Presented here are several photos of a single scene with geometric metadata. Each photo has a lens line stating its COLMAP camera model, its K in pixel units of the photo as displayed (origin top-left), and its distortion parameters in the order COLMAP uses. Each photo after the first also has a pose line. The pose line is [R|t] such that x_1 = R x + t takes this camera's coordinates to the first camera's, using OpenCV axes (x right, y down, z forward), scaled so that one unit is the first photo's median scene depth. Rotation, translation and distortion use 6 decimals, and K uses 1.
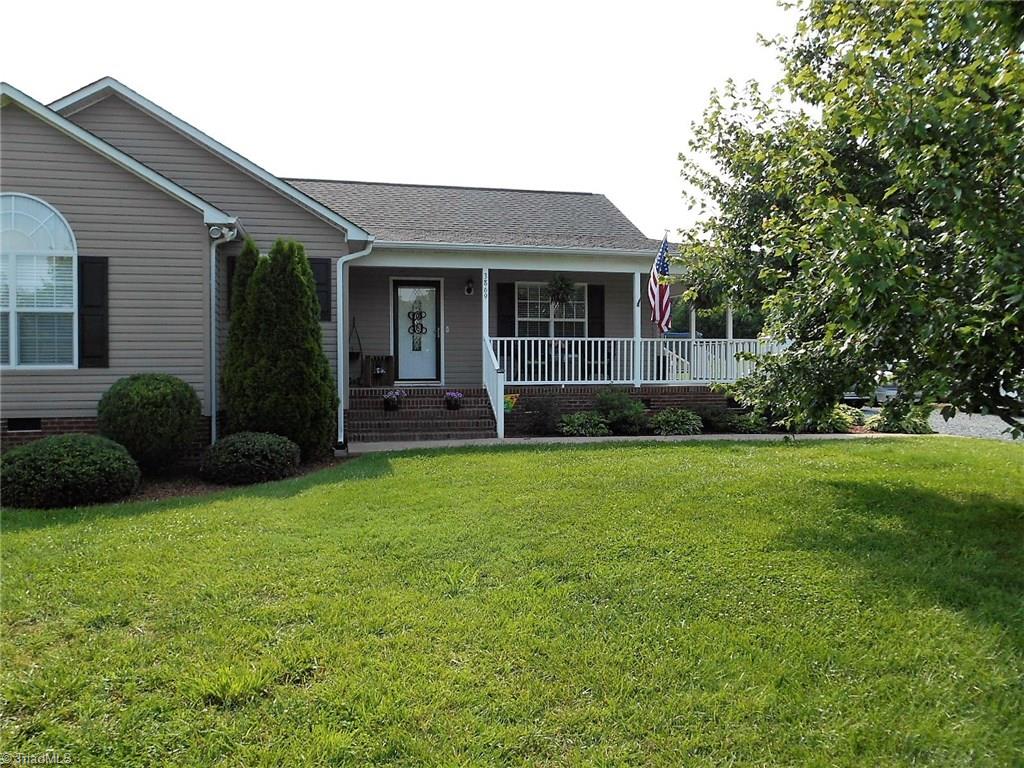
lens RADIAL K [[791.6, 0, 512.0], [0, 791.6, 384.0], [0, 0, 1]] dist [-0.018213, -0.008170]
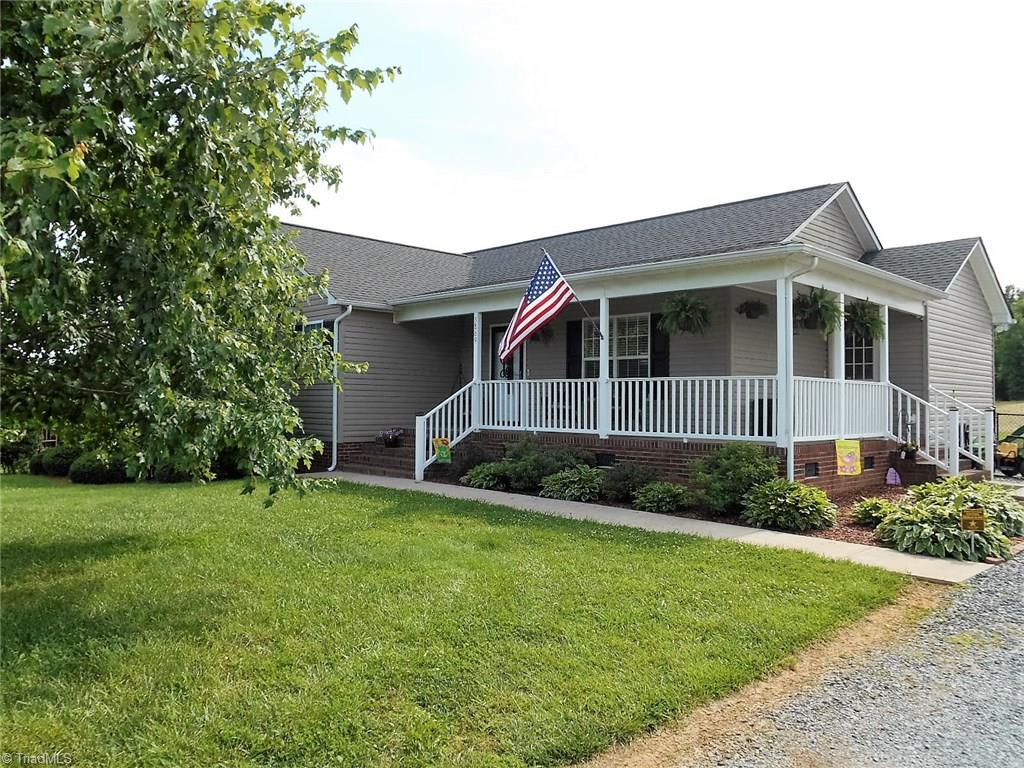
lens RADIAL K [[791.6, 0, 512.0], [0, 791.6, 384.0], [0, 0, 1]] dist [-0.018213, -0.008170]
pose [[0.514379, -0.012692, -0.857469, 0.783139], [-0.026318, 0.999186, -0.030577, -0.023549], [0.857159, 0.038295, 0.513626, 0.472579]]
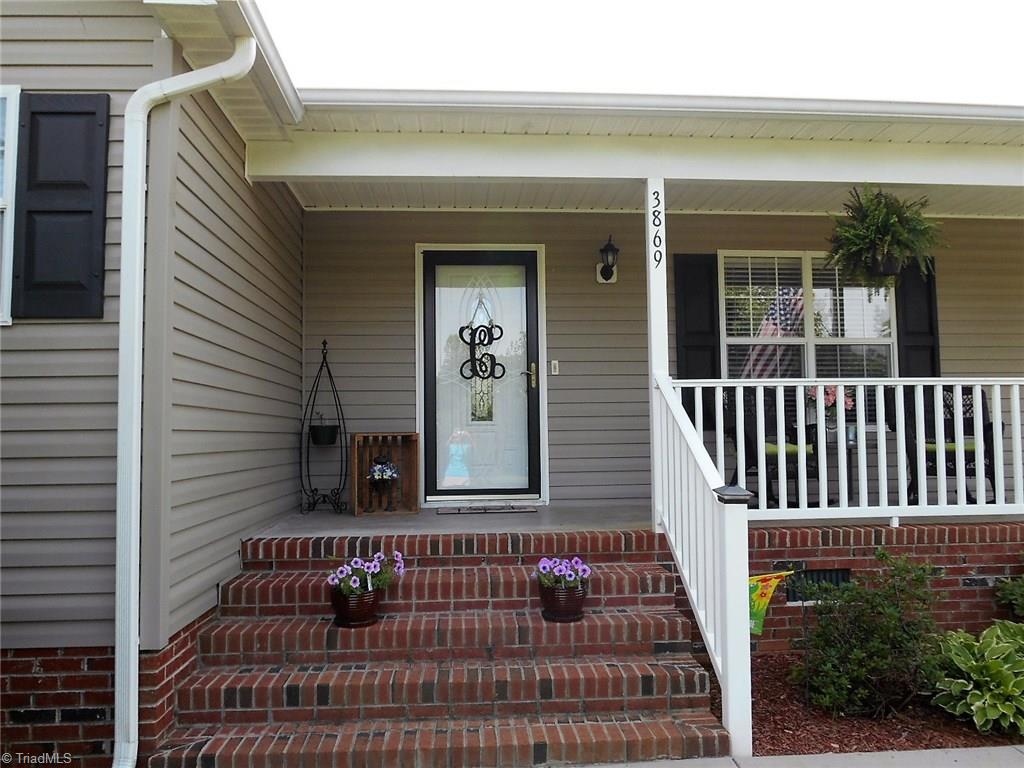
lens RADIAL K [[791.6, 0, 512.0], [0, 791.6, 384.0], [0, 0, 1]] dist [-0.018213, -0.008170]
pose [[0.985860, -0.019943, -0.166382, -0.036007], [0.006571, 0.996730, -0.080534, -0.027805], [0.167444, 0.078302, 0.982767, 0.600241]]
